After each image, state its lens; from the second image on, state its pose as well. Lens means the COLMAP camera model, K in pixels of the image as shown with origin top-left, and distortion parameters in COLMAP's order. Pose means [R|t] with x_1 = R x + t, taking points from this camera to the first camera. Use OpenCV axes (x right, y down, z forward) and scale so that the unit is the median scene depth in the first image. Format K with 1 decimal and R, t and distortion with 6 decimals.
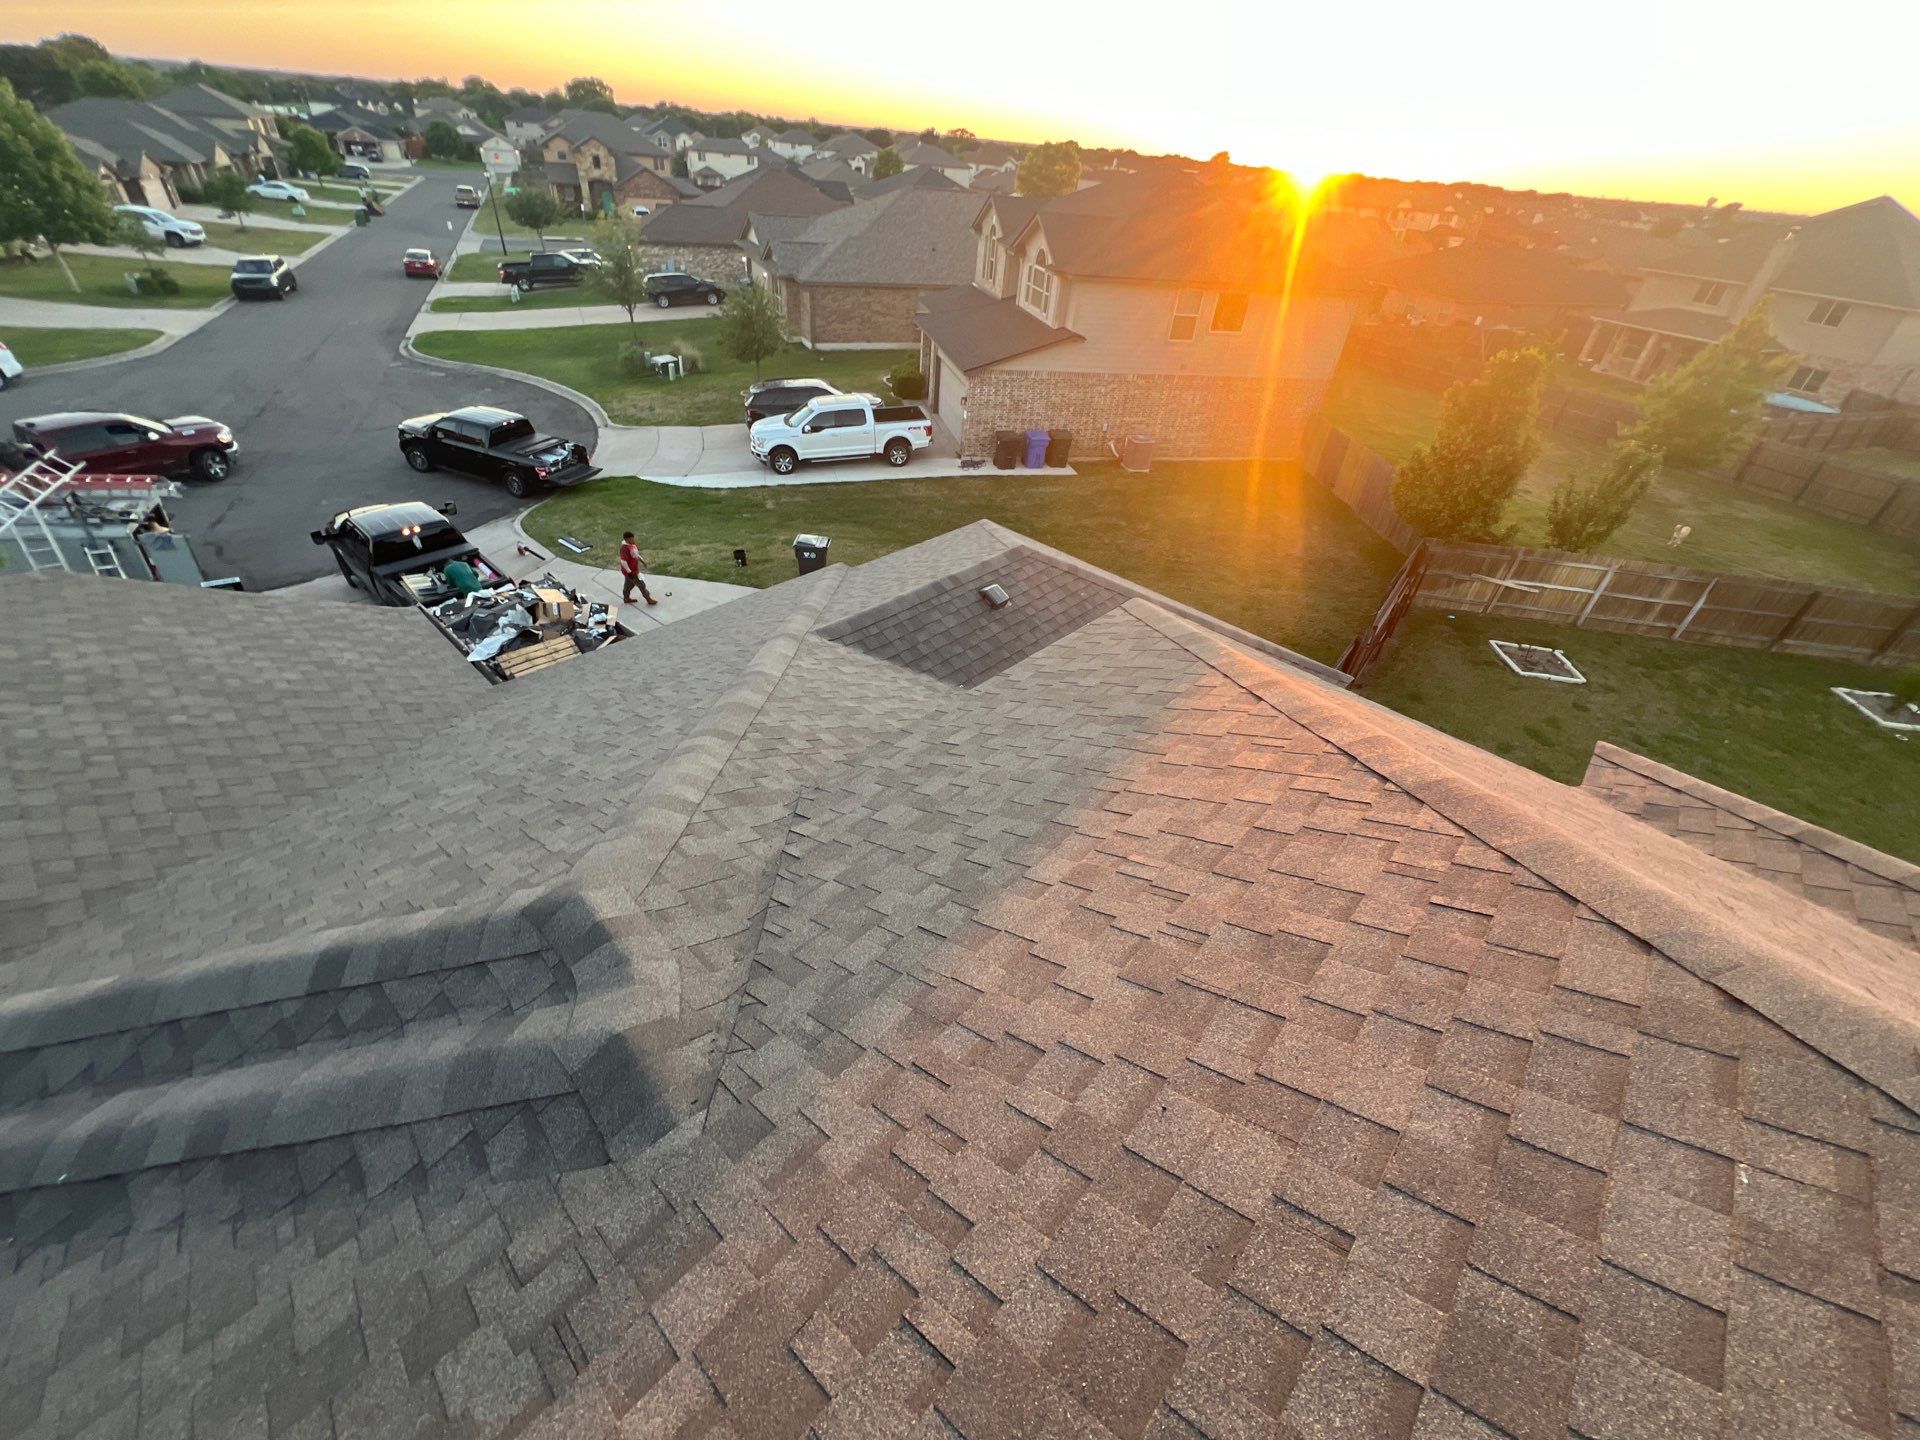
lens RADIAL K [[766.3, 0, 950.5], [0, 766.3, 719.1], [0, 0, 1]] dist [-0.002313, 0.000279]
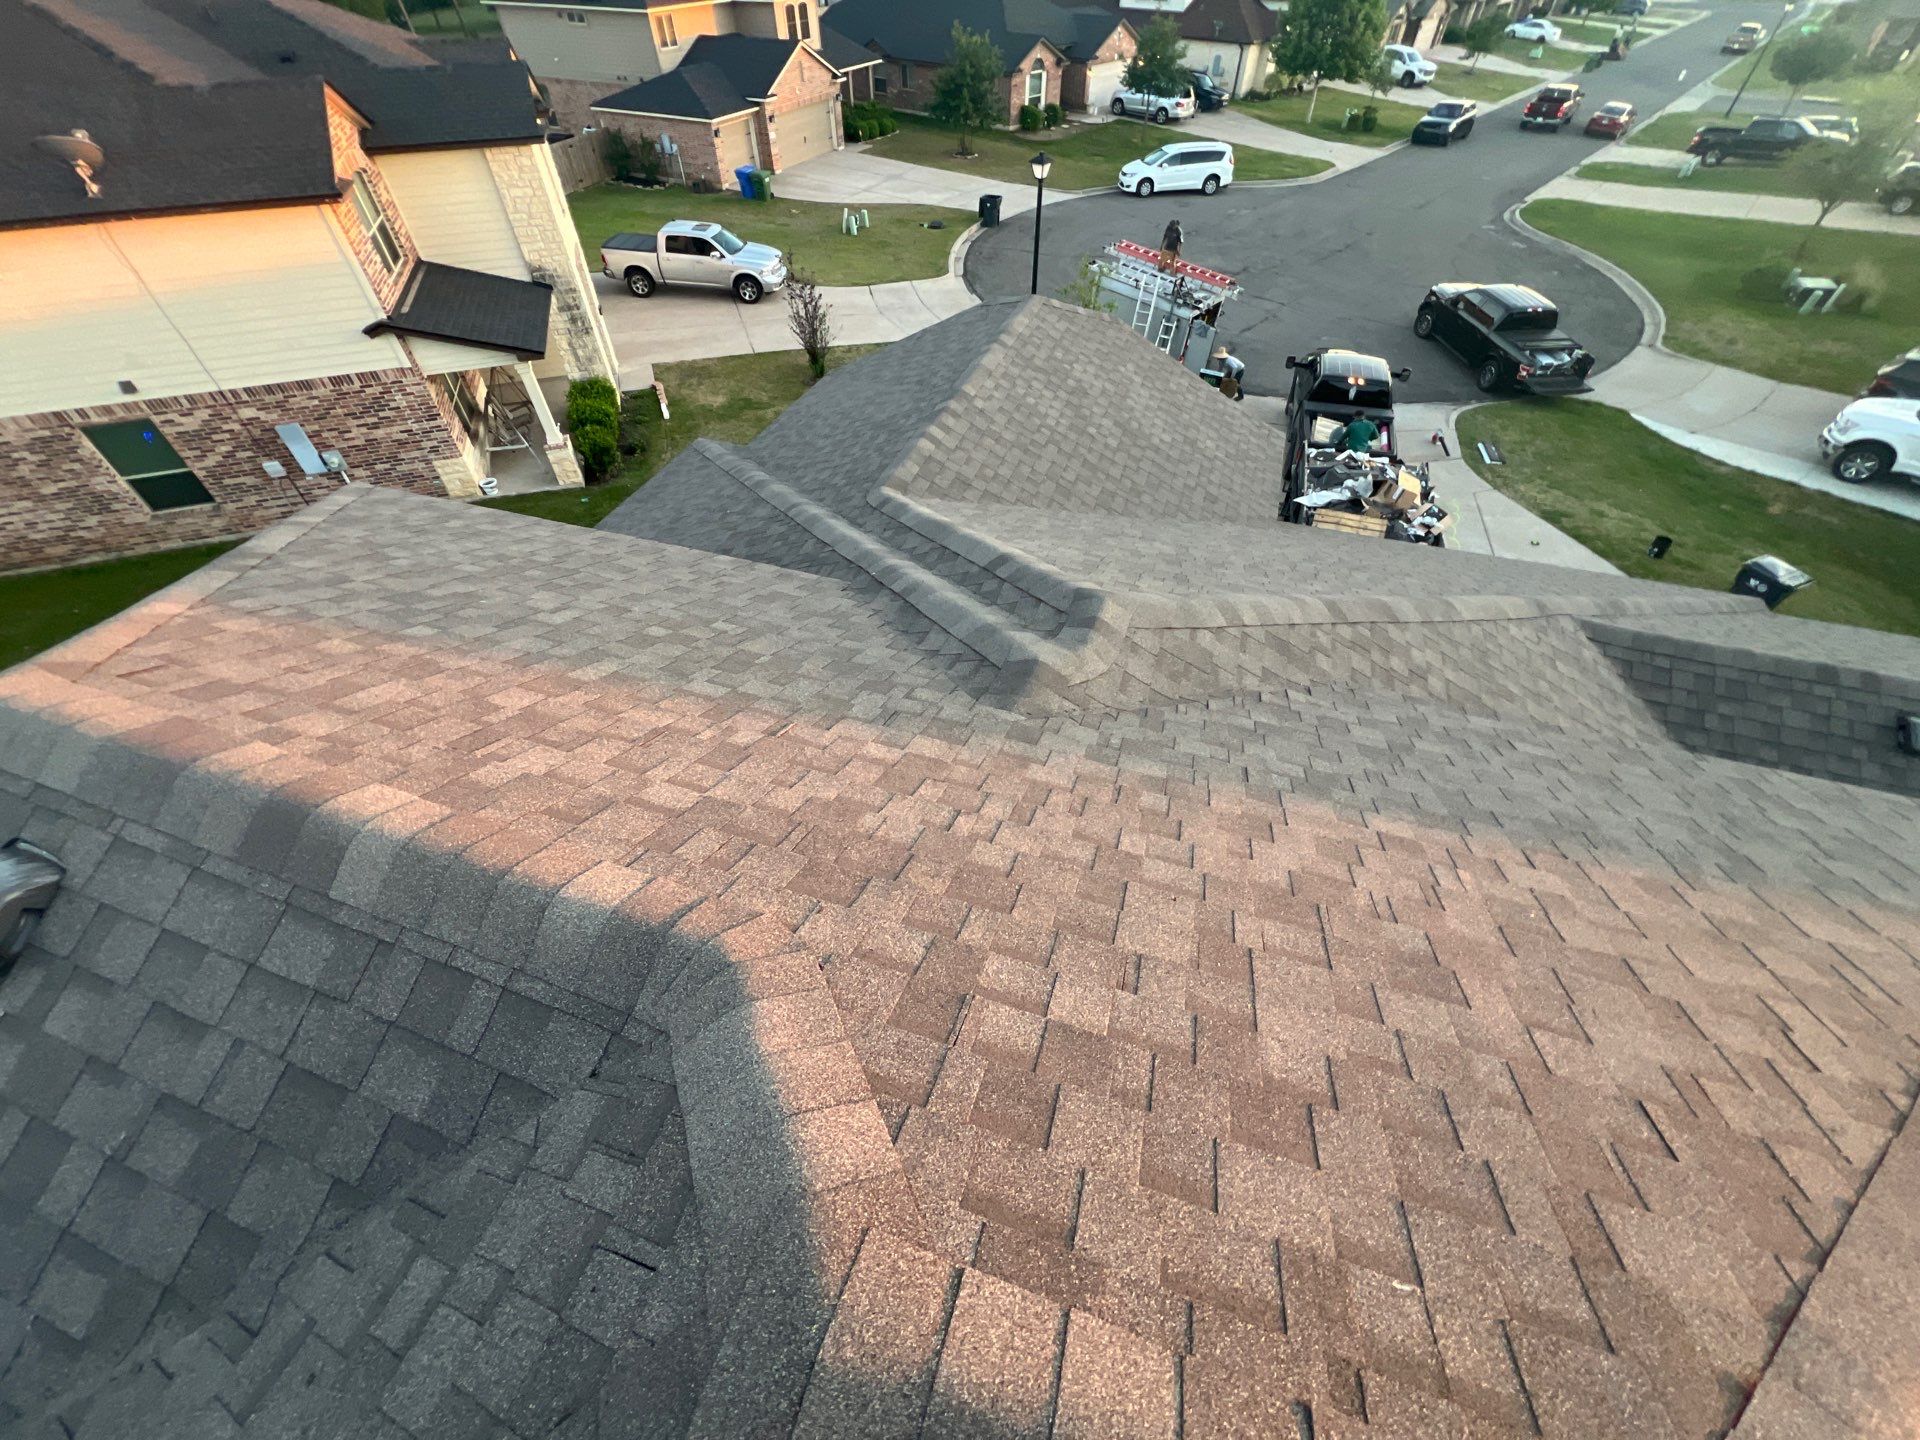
lens RADIAL K [[766.3, 0, 954.8], [0, 766.3, 719.7], [0, 0, 1]] dist [-0.002313, 0.000279]
pose [[0.406992, 0.608808, -0.680963, 0.084012], [-0.515264, 0.768584, 0.379186, 0.001893], [0.754229, 0.196550, 0.626504, -0.006491]]
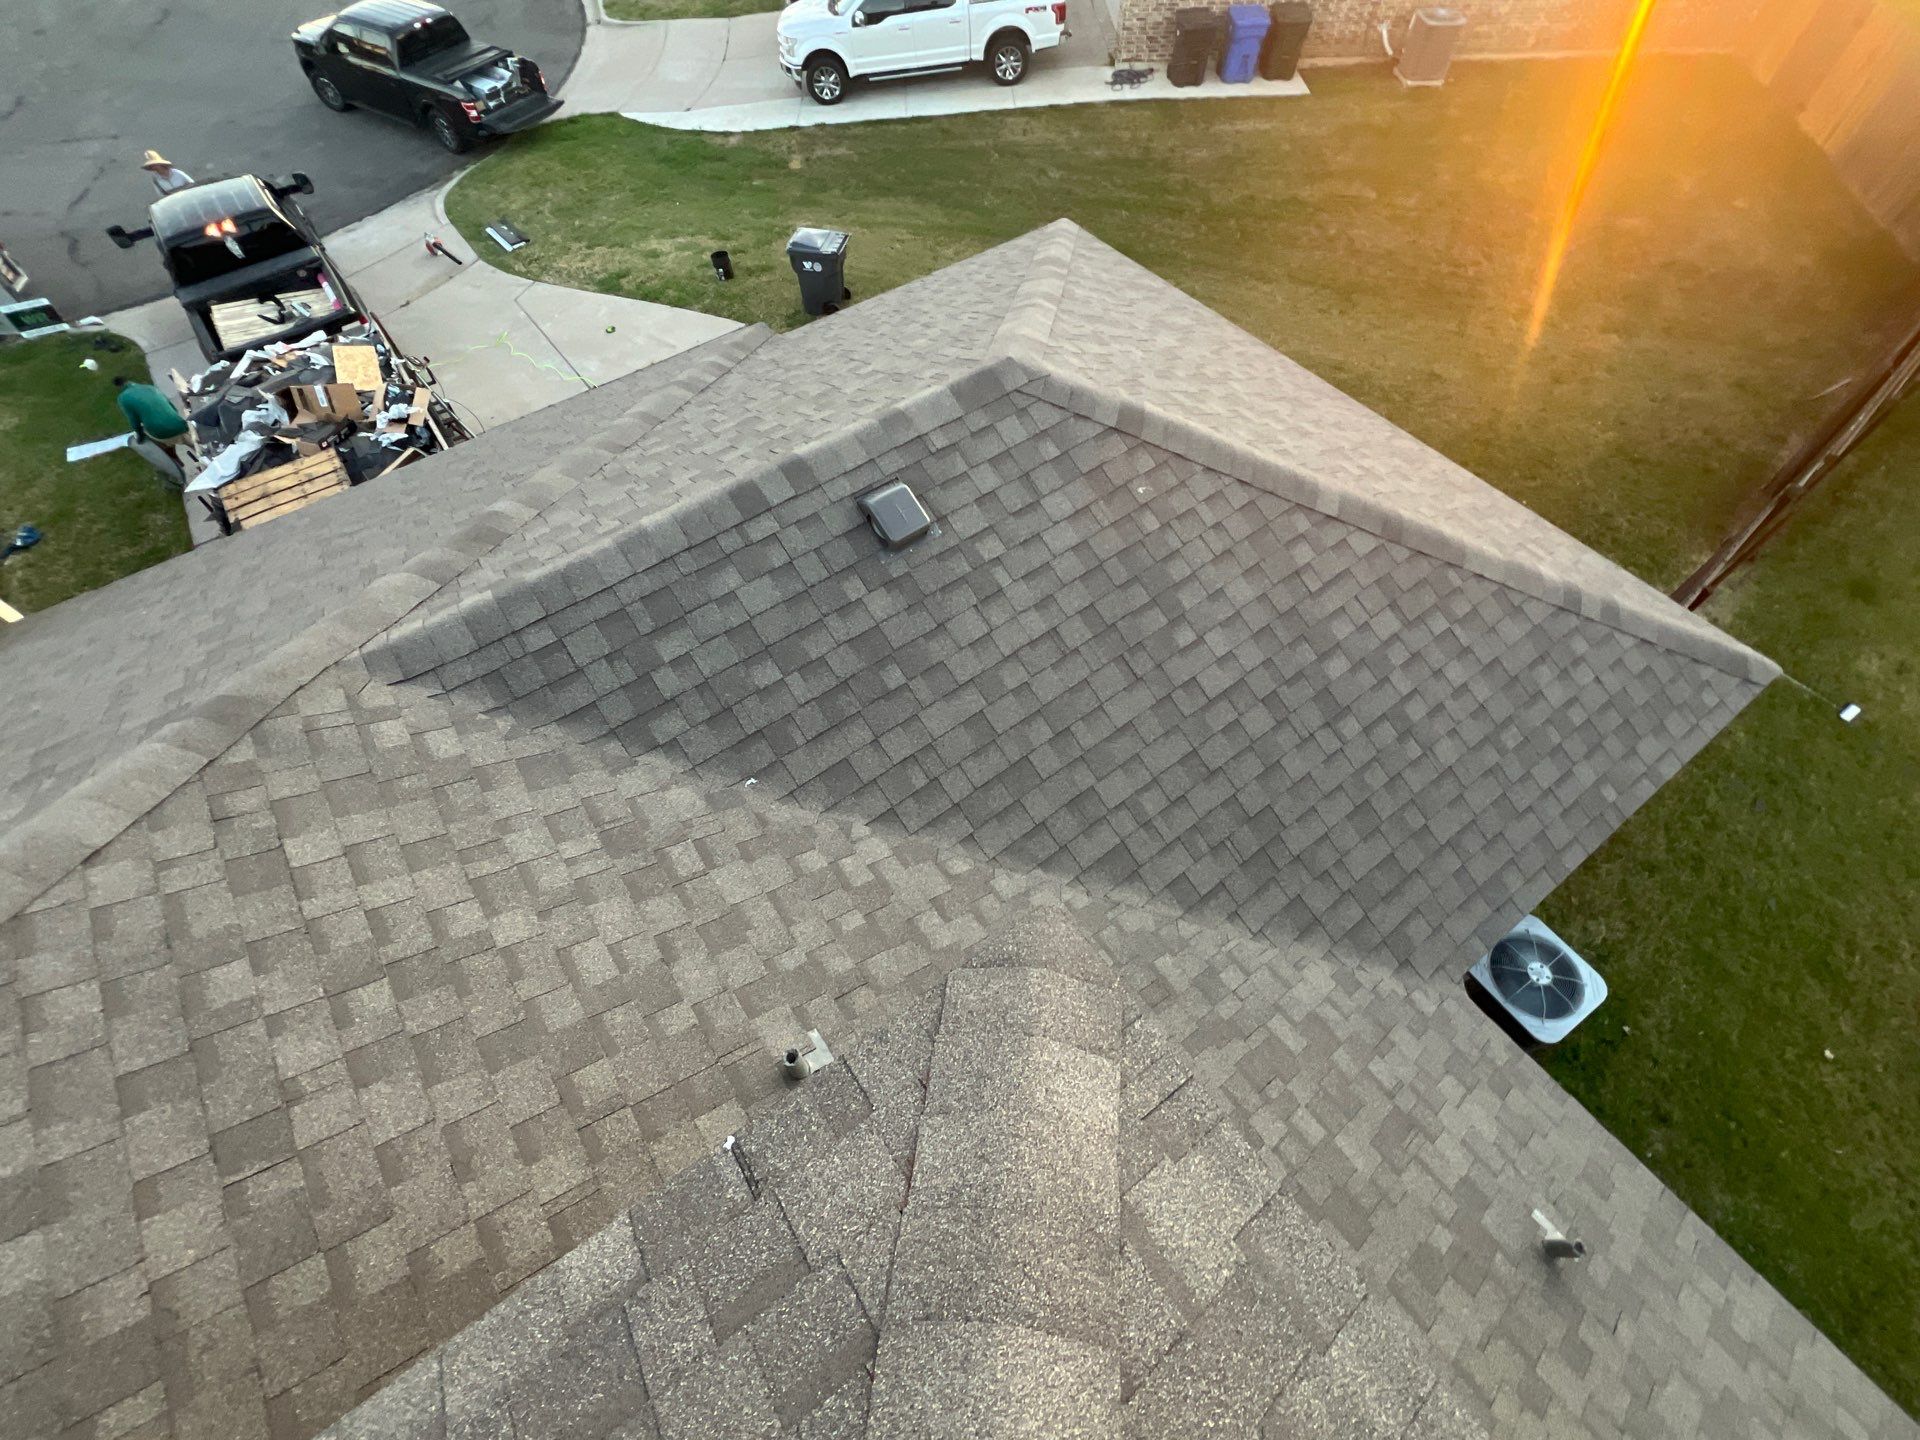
lens RADIAL K [[827.2, 0, 962.6], [0, 827.2, 703.8], [0, 0, 1]] dist [-0.001525, 0.000598]
pose [[0.978374, 0.108692, -0.175984, 0.099954], [-0.043973, 0.940654, 0.336505, -0.118801], [0.202115, -0.321489, 0.925091, 0.306567]]
